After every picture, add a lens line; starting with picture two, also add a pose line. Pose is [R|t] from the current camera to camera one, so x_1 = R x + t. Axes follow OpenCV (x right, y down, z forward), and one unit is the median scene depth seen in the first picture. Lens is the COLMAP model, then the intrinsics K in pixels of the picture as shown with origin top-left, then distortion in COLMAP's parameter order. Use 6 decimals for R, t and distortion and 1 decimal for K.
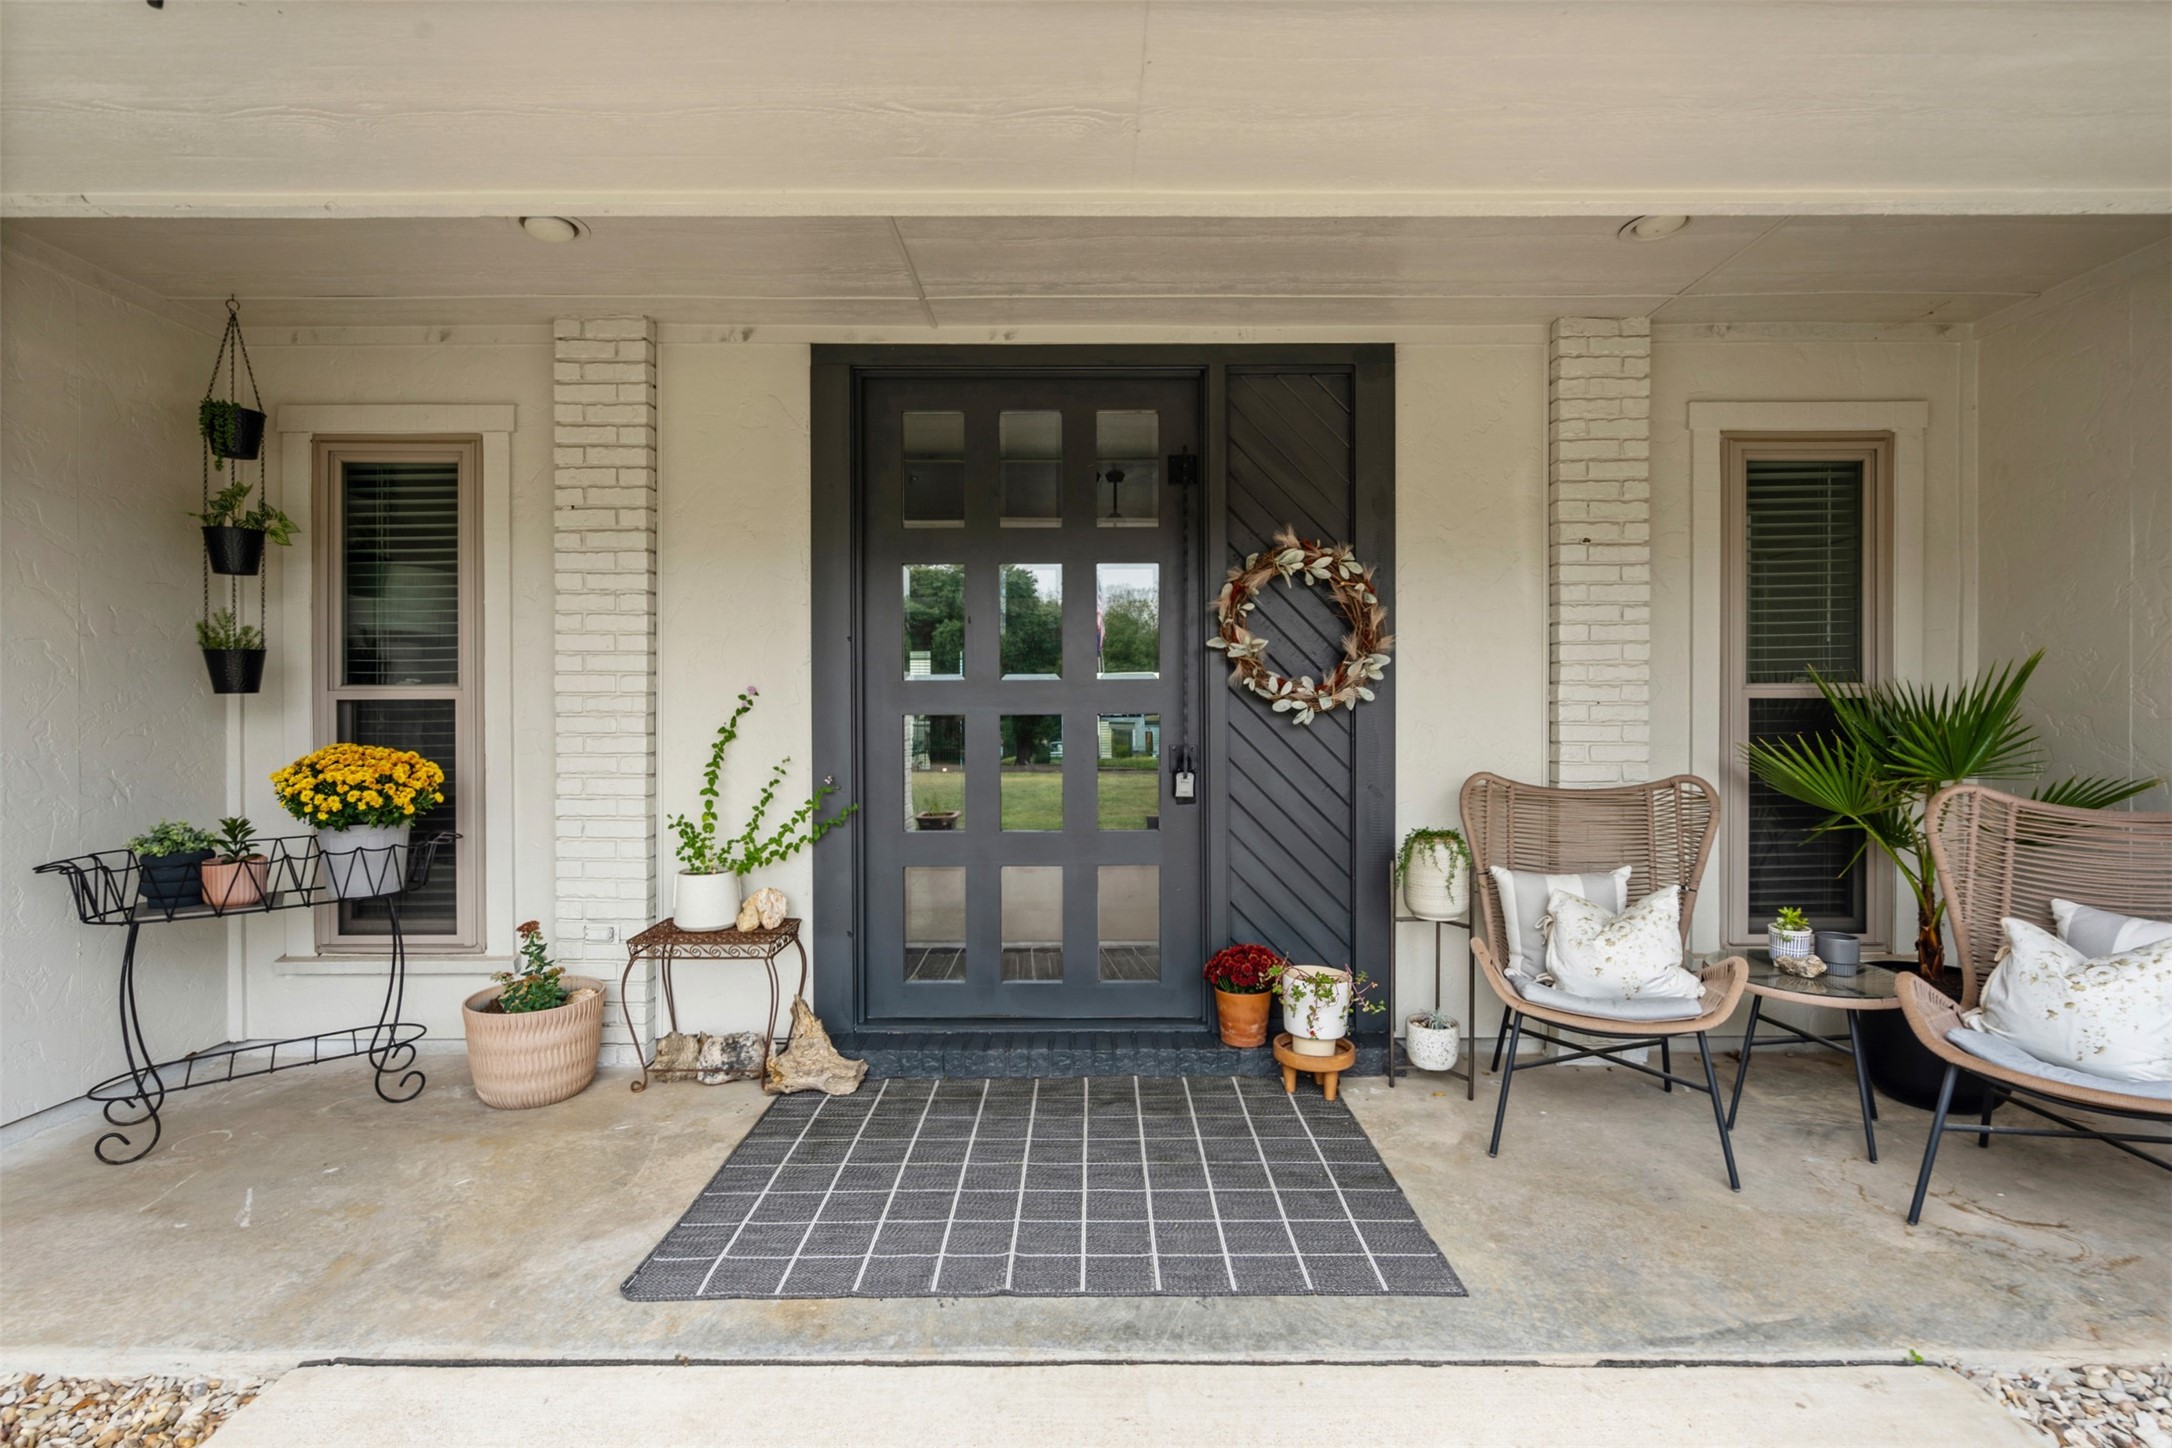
lens RADIAL K [[1005.3, 0, 1083.9], [0, 1005.3, 719.9], [0, 0, 1]] dist [0.000453, 0.001872]
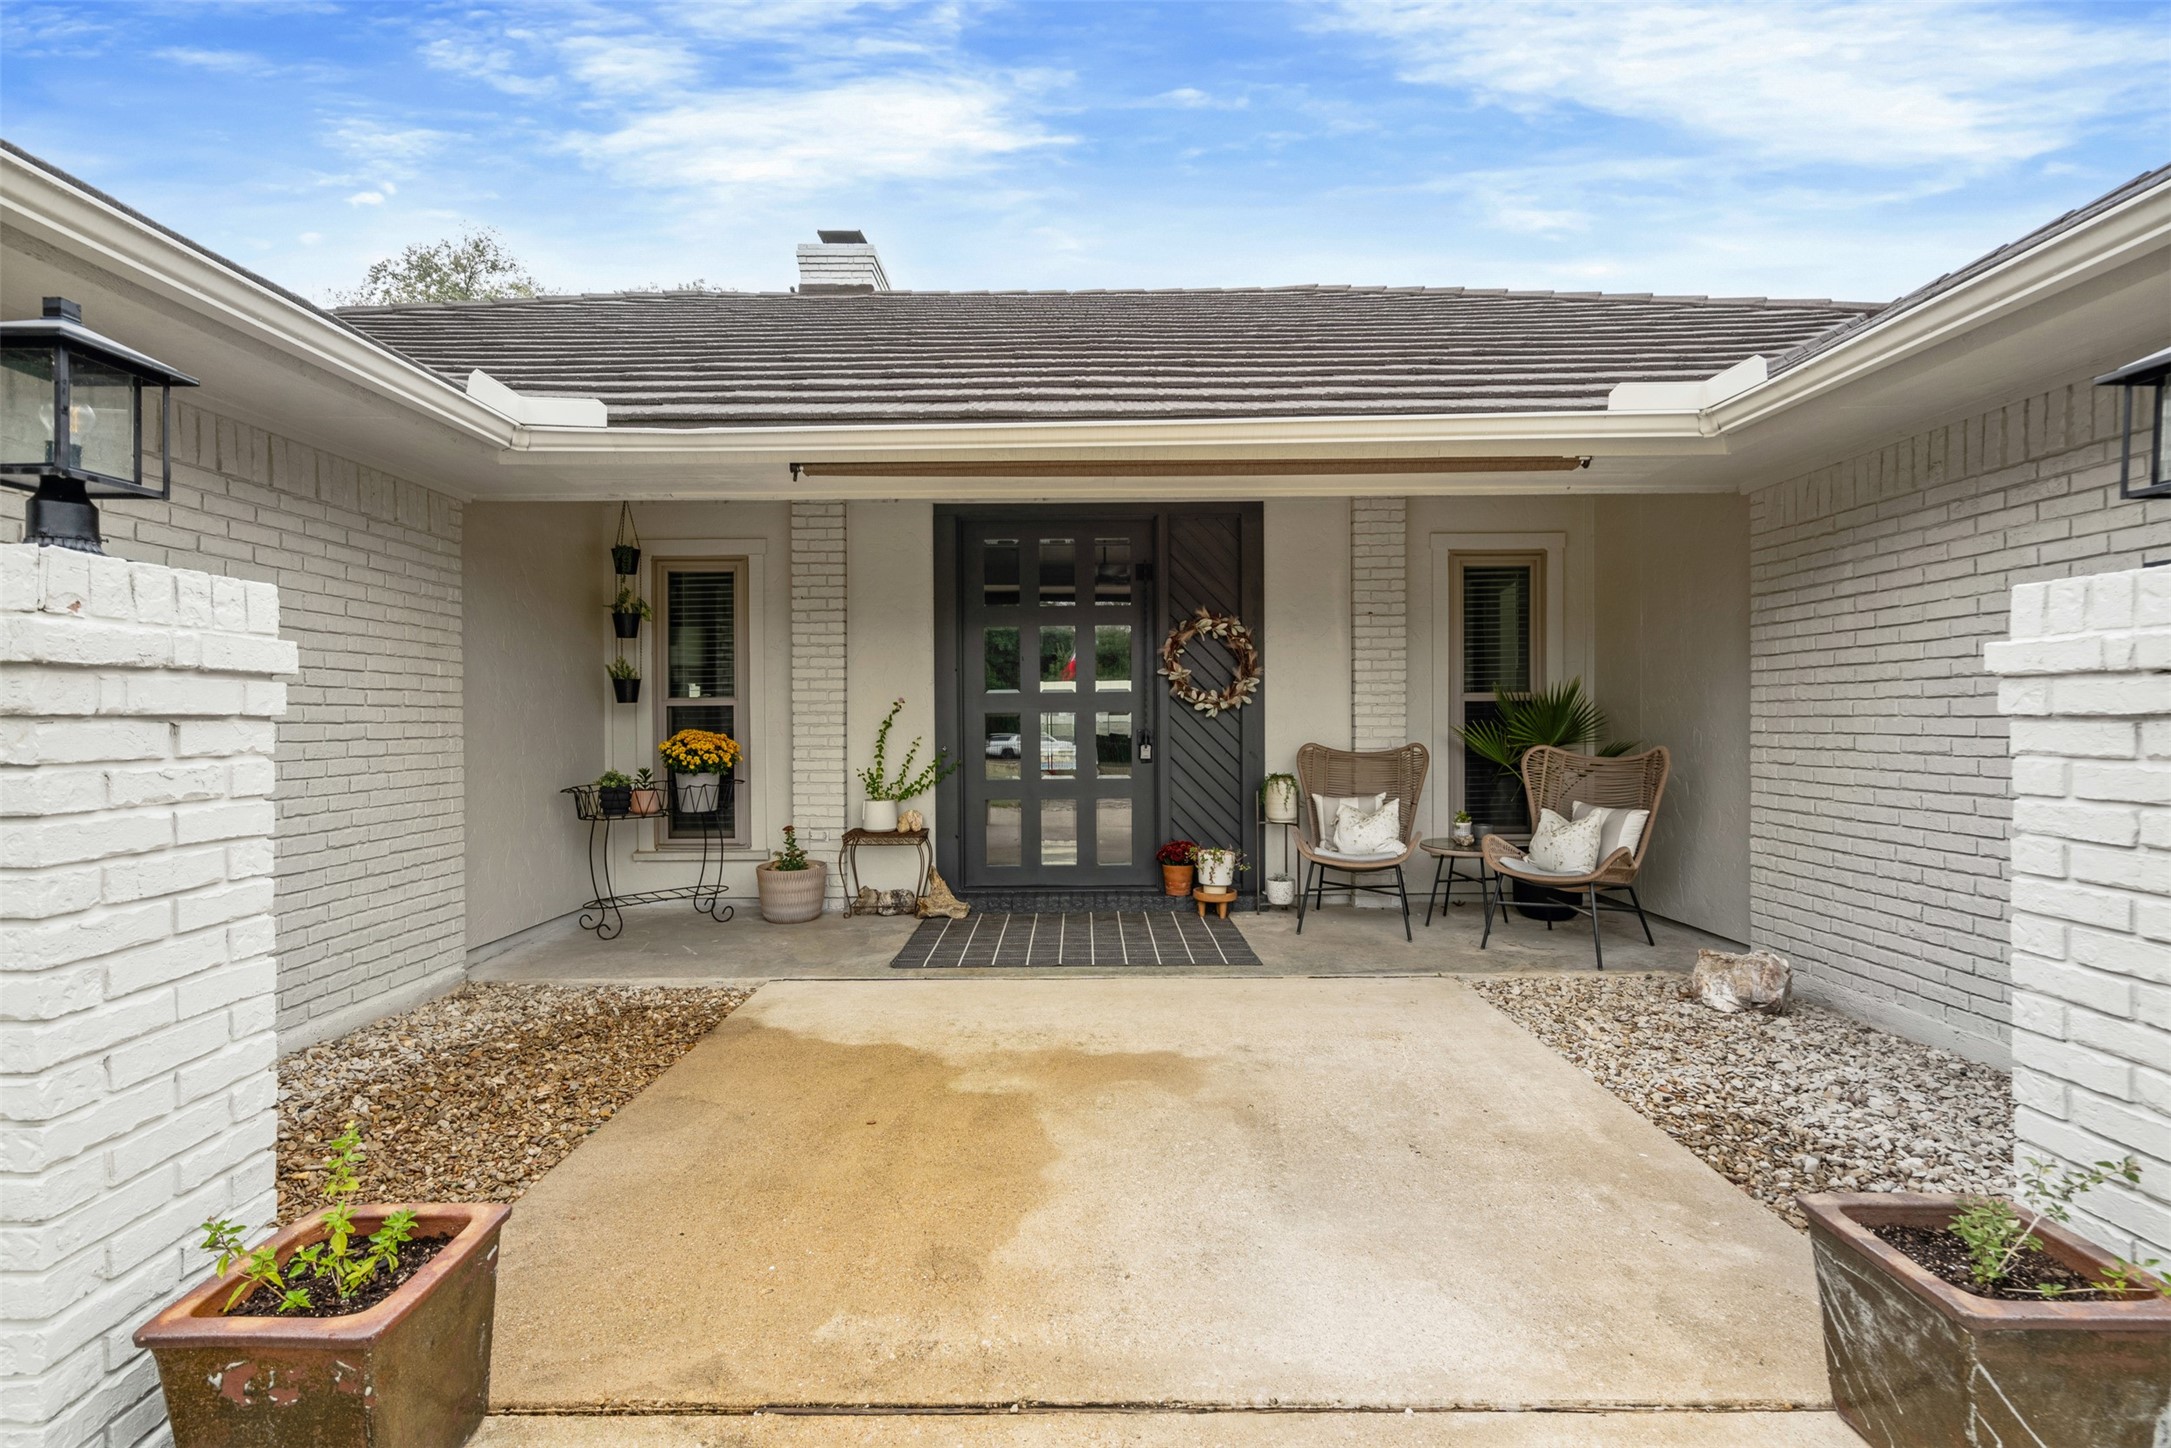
lens RADIAL K [[1004.9, 0, 1080.1], [0, 1004.9, 722.7], [0, 0, 1]] dist [0.000453, 0.001872]
pose [[0.999974, -0.005052, 0.005053, -0.024283], [0.005057, 0.999987, -0.000932, 0.015126], [-0.005049, 0.000957, 0.999987, -0.788090]]
